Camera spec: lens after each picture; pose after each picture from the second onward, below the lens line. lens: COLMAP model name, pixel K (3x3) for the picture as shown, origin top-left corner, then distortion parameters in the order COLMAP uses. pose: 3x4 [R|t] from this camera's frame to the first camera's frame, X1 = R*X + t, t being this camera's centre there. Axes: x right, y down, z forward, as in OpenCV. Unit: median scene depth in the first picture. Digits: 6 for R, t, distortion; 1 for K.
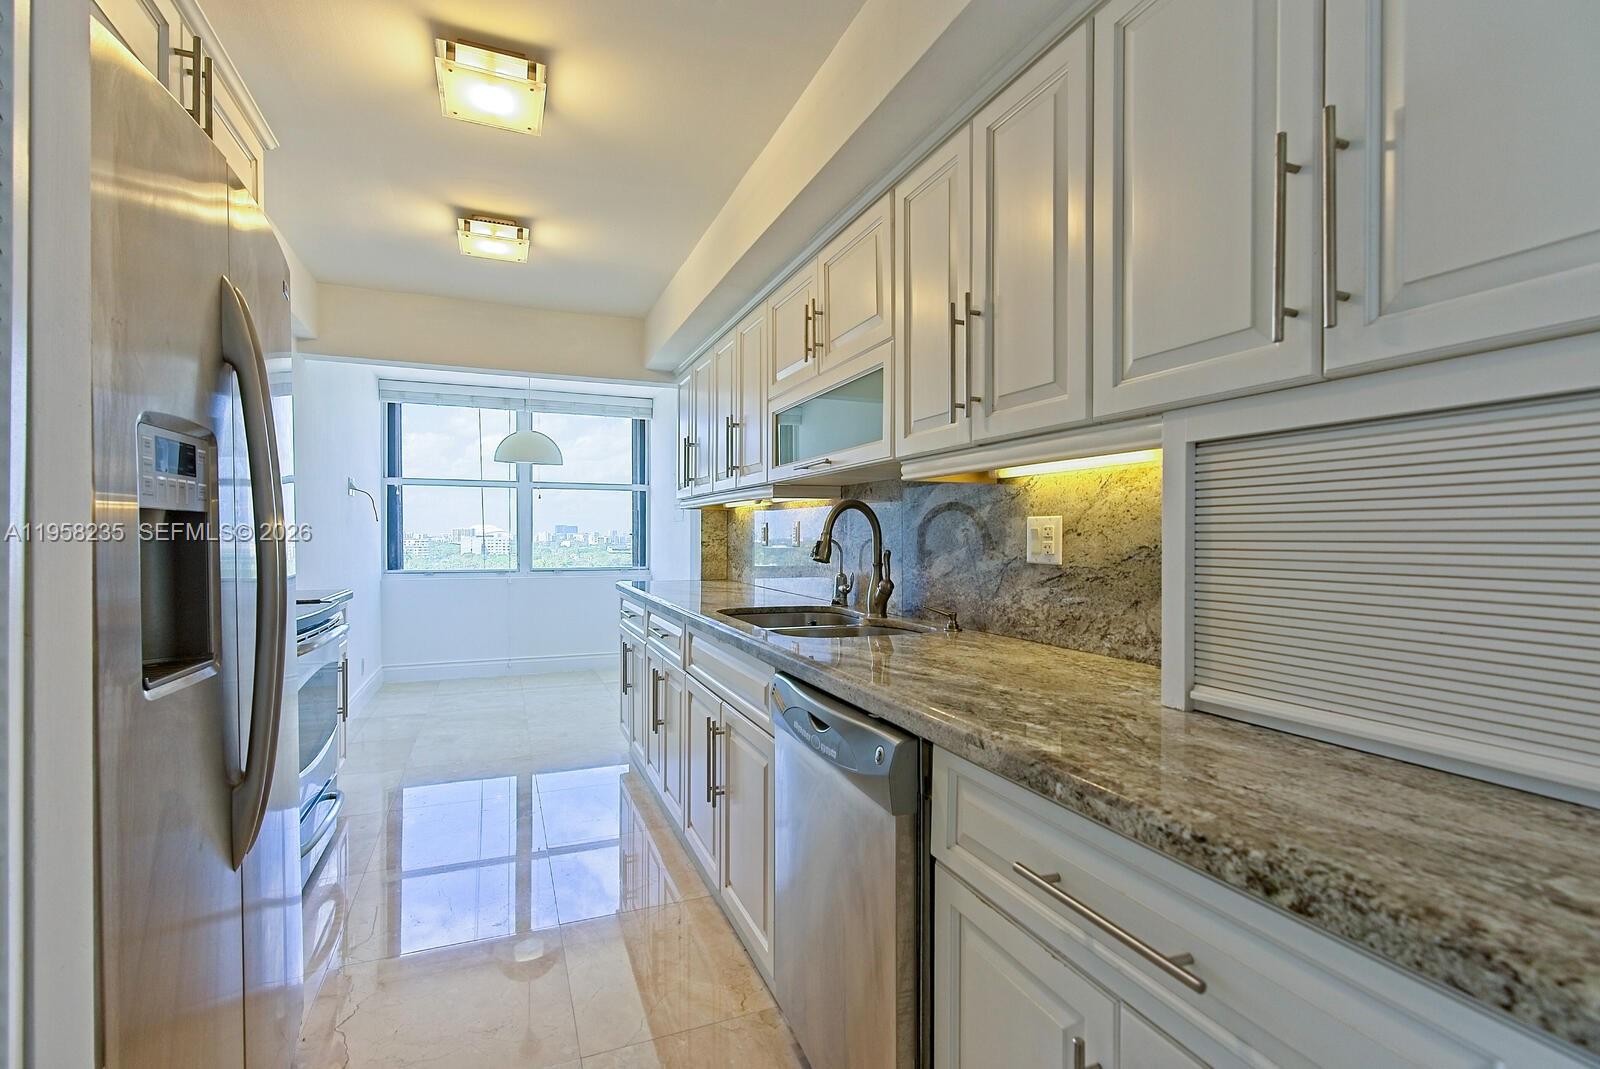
lens RADIAL K [[720.0, 0, 800.0], [0, 720.0, 534.5], [0, 0, 1]] dist [0.000108, 0.000038]
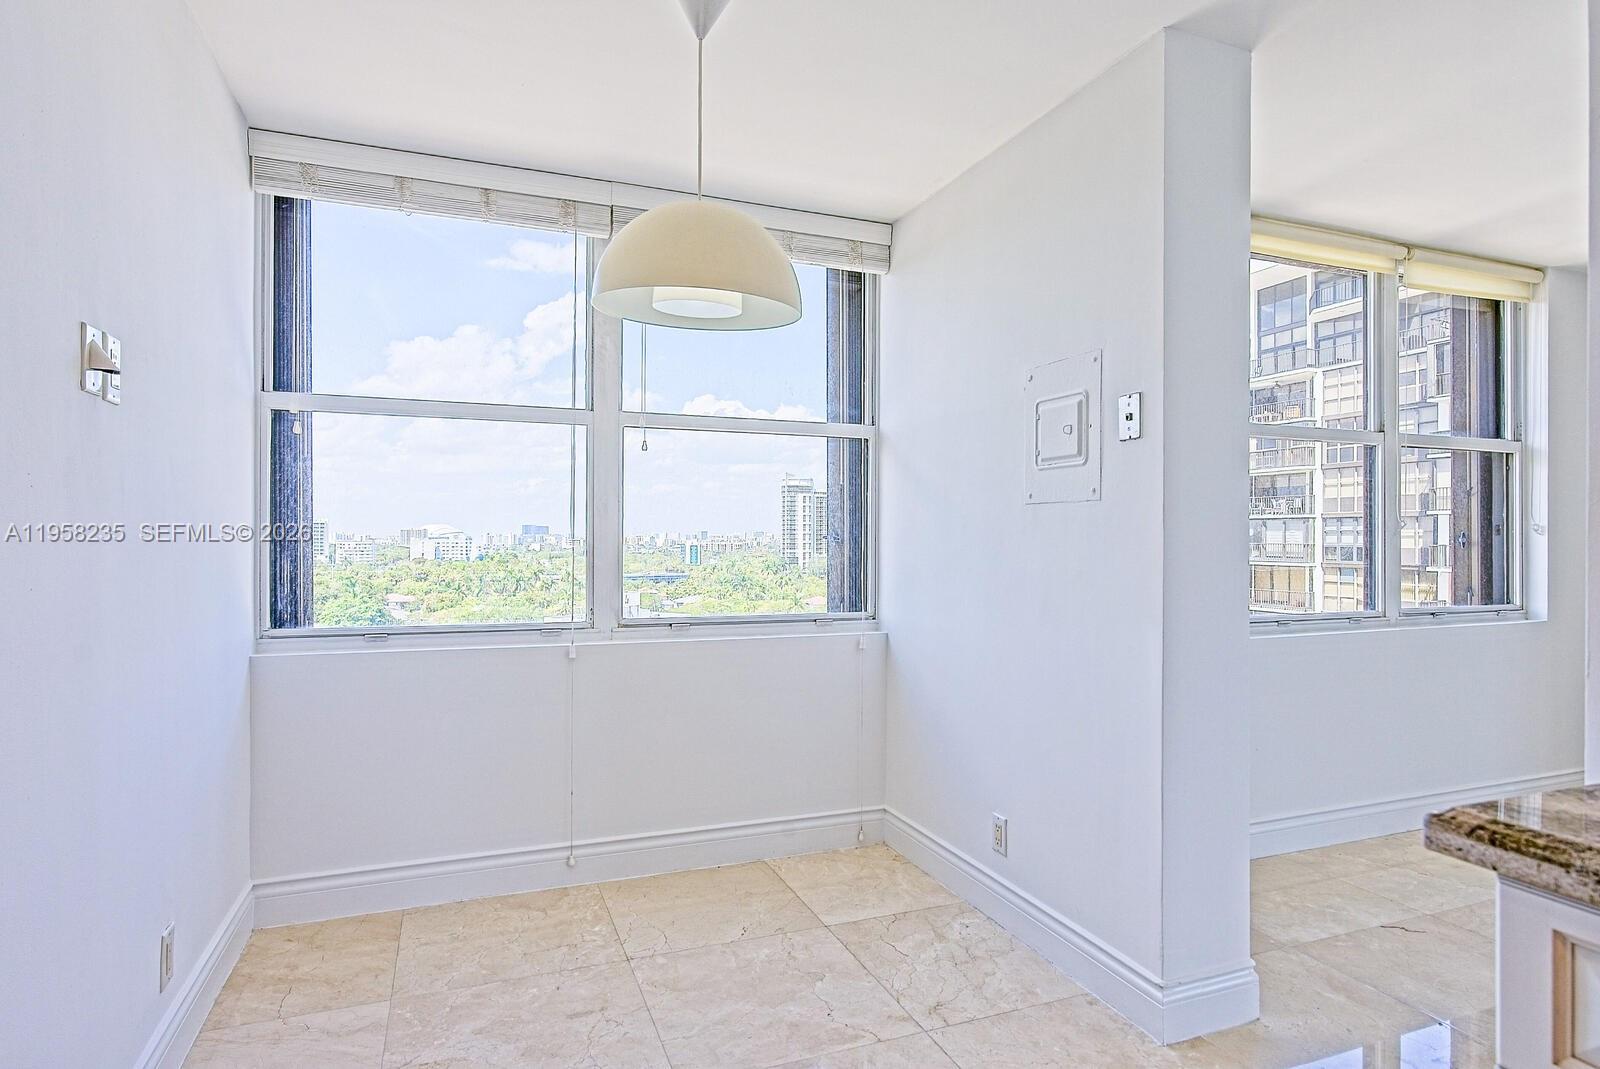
lens RADIAL K [[858.9, 0, 800.0], [0, 858.9, 534.5], [0, 0, 1]] dist [-0.000330, -0.000168]
pose [[0.999905, 0.002082, -0.013613, -0.276128], [-0.002113, 0.999995, -0.002231, -0.001594], [0.013608, 0.002260, 0.999905, 0.530324]]
